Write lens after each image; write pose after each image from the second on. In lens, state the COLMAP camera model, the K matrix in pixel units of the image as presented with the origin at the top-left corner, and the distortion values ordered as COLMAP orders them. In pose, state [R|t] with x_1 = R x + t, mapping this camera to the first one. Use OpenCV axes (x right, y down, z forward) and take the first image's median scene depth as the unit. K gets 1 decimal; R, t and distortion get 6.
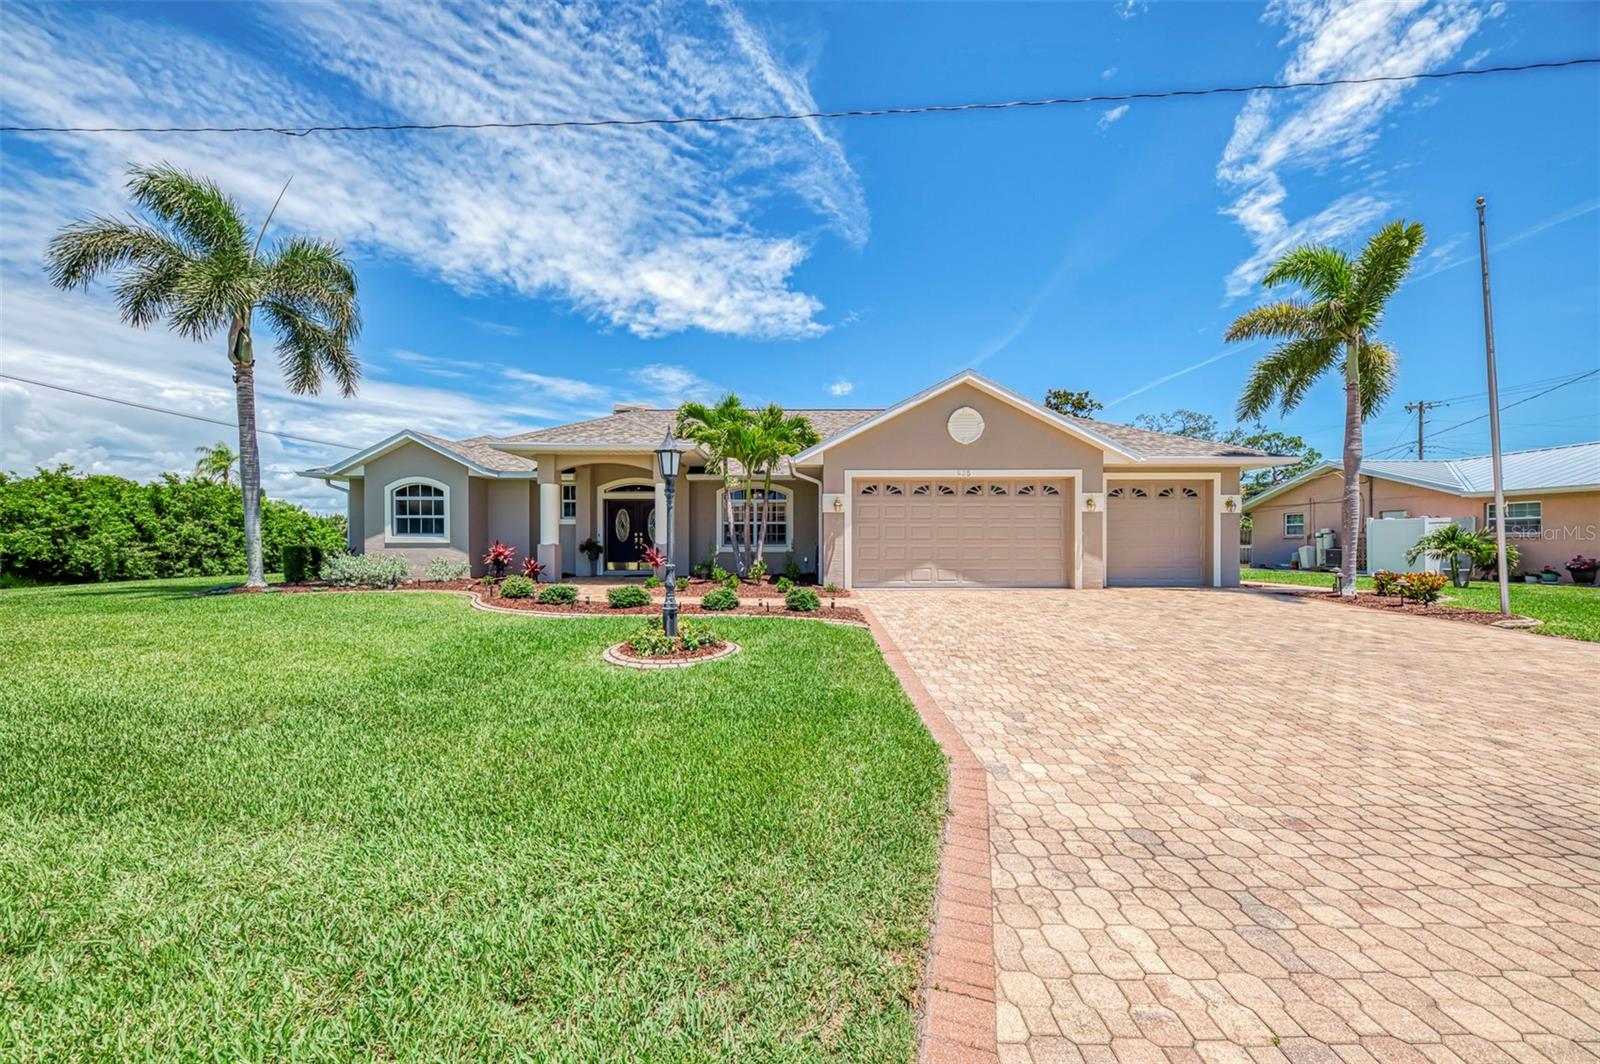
lens RADIAL K [[549.2, 0, 799.2], [0, 549.2, 534.6], [0, 0, 1]] dist [0.014164, -0.005062]
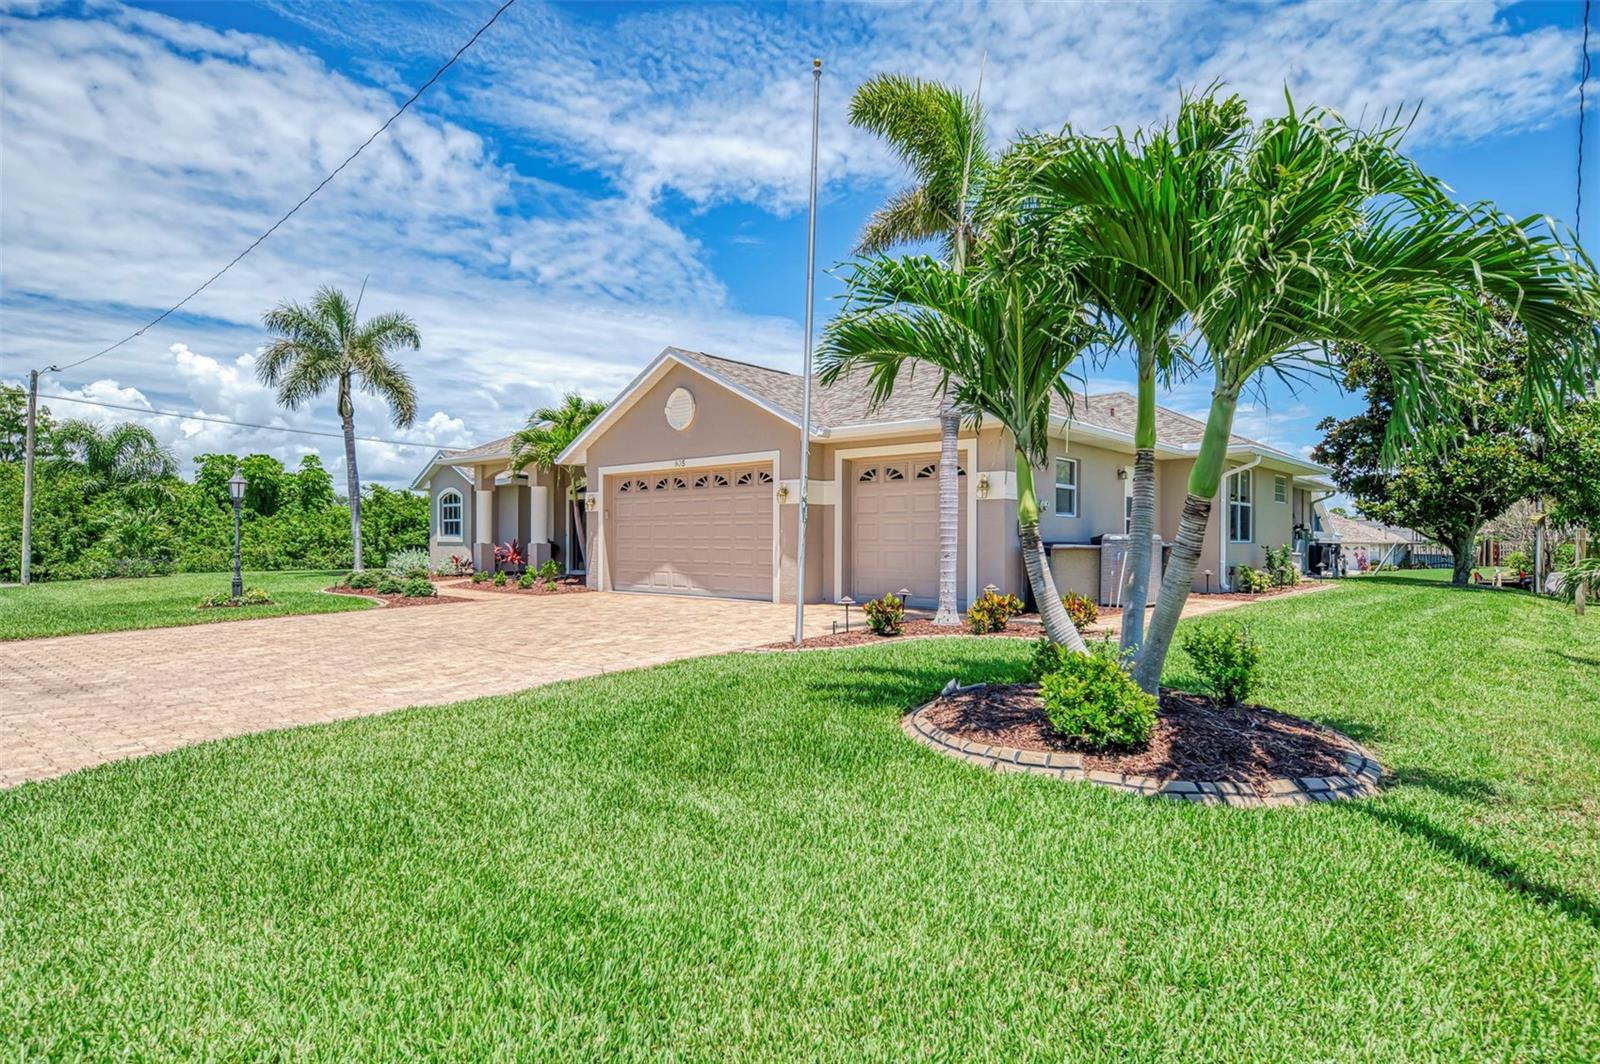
lens RADIAL K [[881.5, 0, 799.5], [0, 881.5, 538.7], [0, 0, 1]] dist [0.106417, -0.058138]
pose [[0.743061, 0.000782, -0.669223, 1.153890], [-0.007022, 0.999953, -0.006628, 0.014393], [0.669186, 0.009624, 0.743032, 0.062720]]
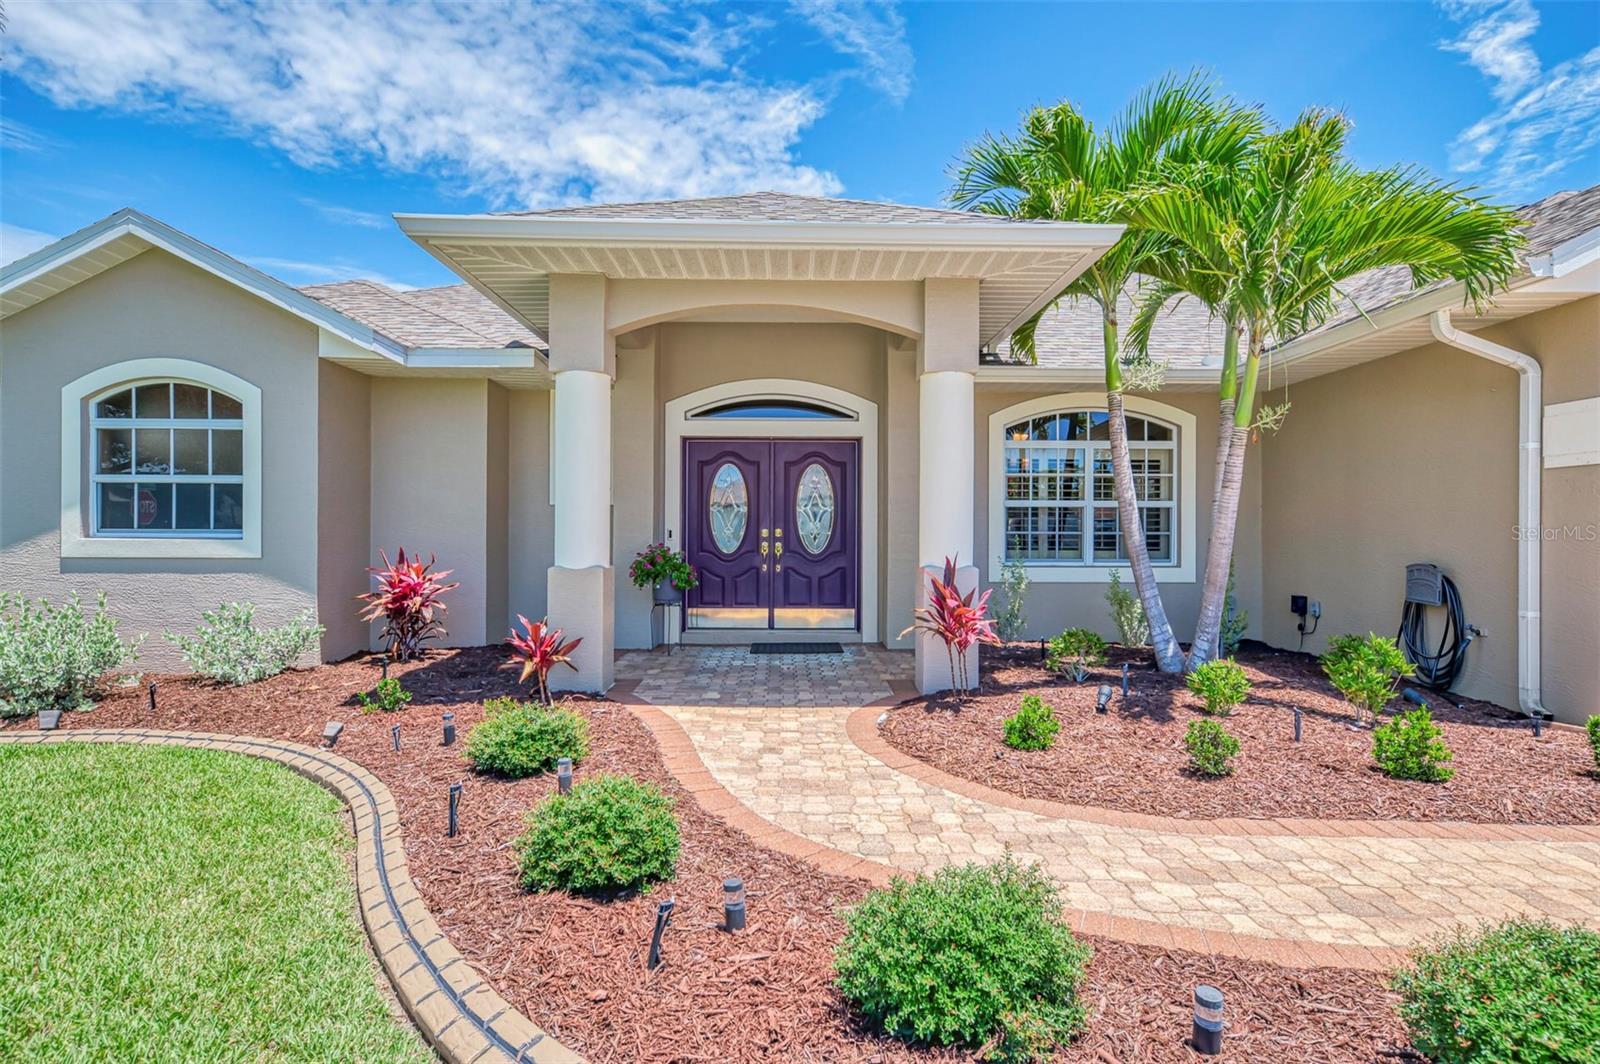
lens RADIAL K [[795.5, 0, 802.7], [0, 795.5, 513.2], [0, 0, 1]] dist [0.013657, 0.000635]
pose [[0.999919, 0.005005, 0.011720, -0.306786], [-0.004840, 0.999890, -0.014045, -0.006794], [-0.011789, 0.013987, 0.999833, 0.505269]]
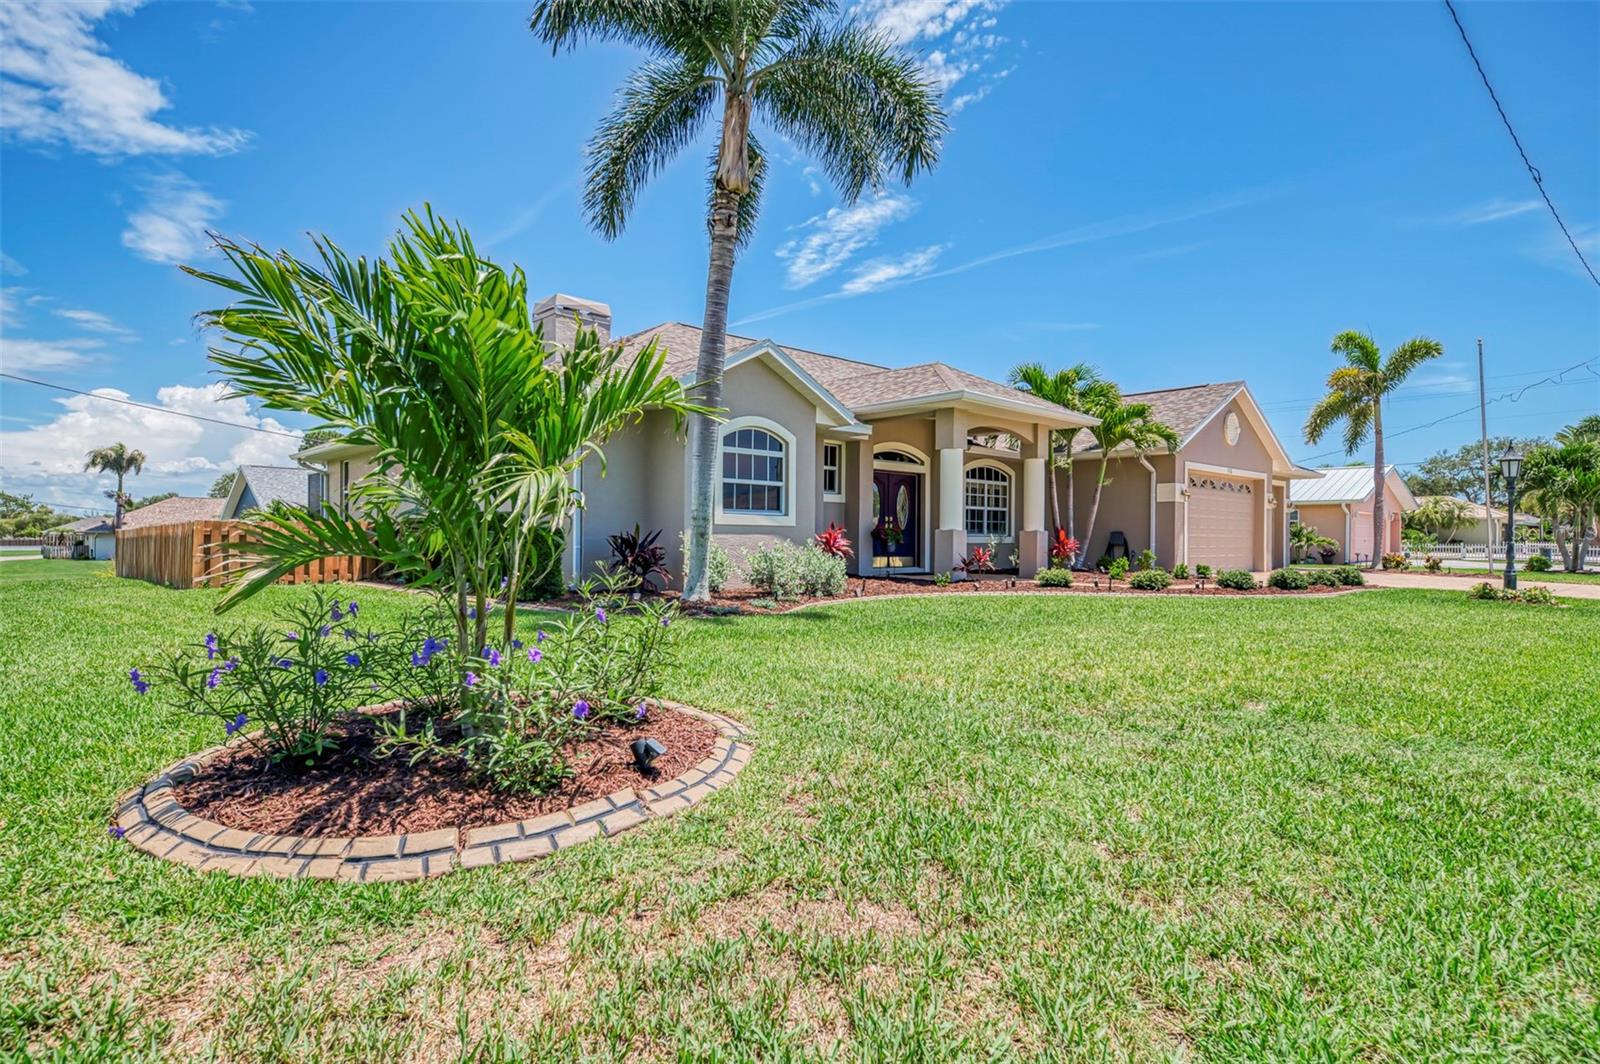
lens RADIAL K [[869.4, 0, 753.6], [0, 869.4, 522.7], [0, 0, 1]] dist [0.055838, 0.000669]
pose [[0.737763, 0.019601, 0.674775, -1.313060], [-0.013660, 0.999807, -0.014107, 0.025370], [-0.674922, 0.001190, 0.737888, 0.290456]]
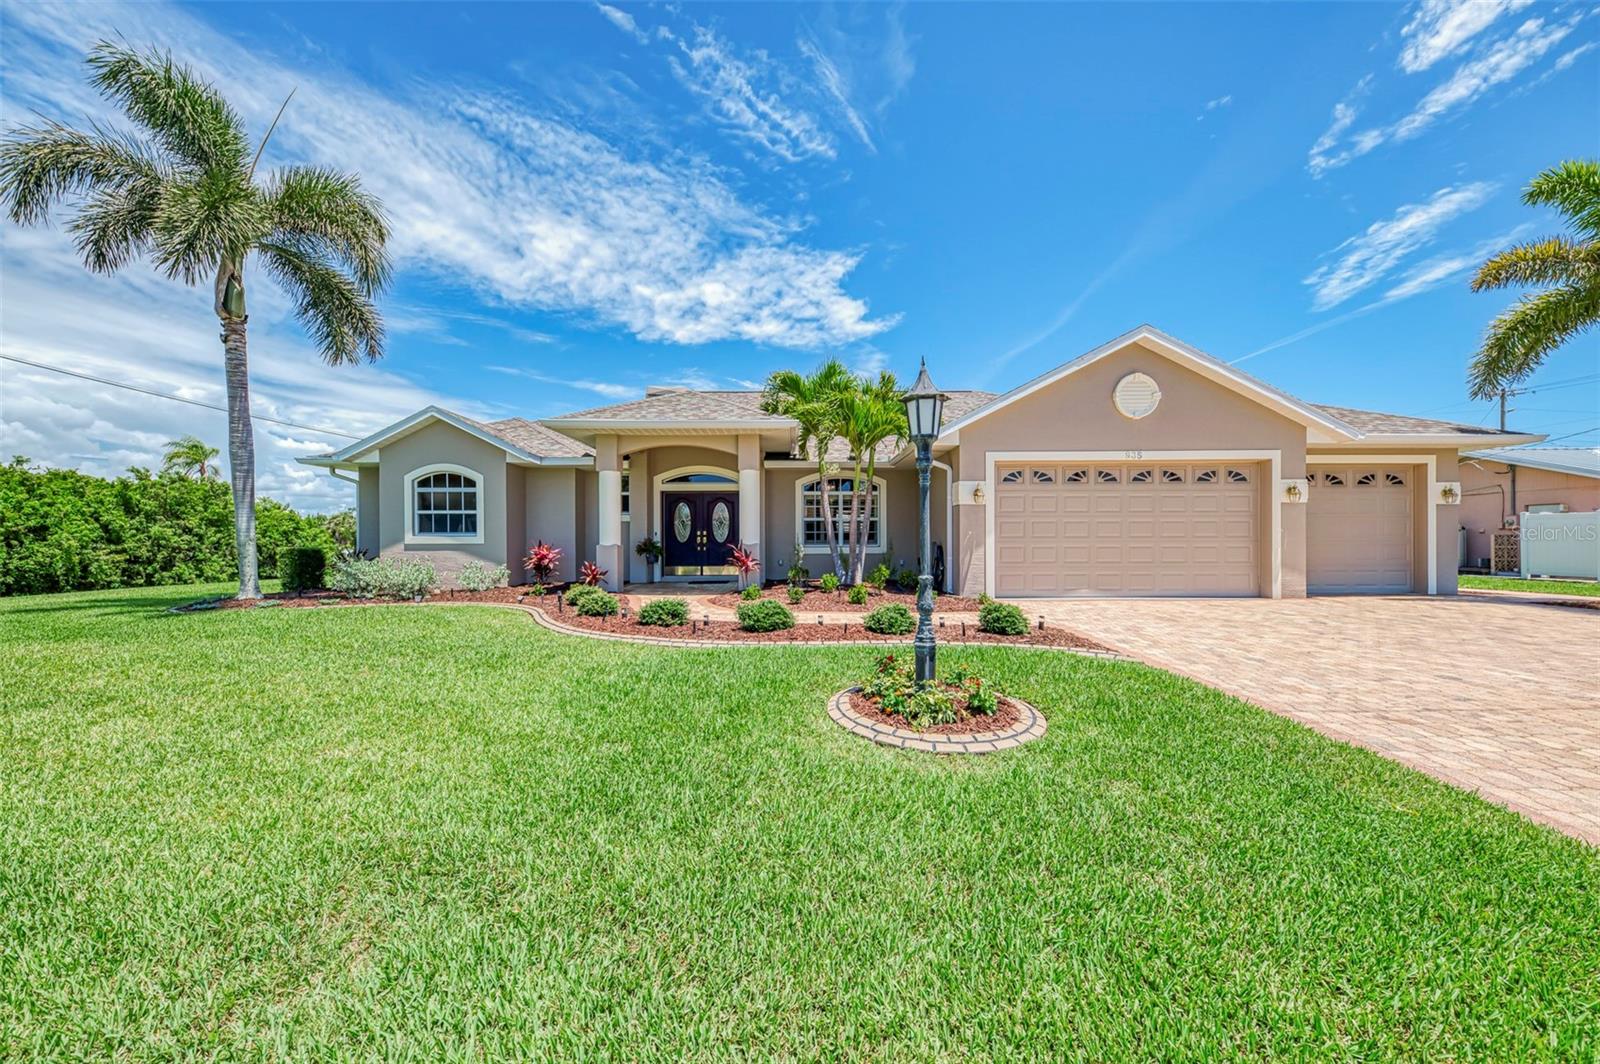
lens RADIAL K [[563.8, 0, 800.0], [0, 563.8, 532.0], [0, 0, 1]] dist [0.017667, -0.006264]
pose [[0.999953, -0.002813, 0.009323, -0.164752], [0.002858, 0.999985, -0.004740, 0.002818], [-0.009310, 0.004766, 0.999945, 0.145195]]
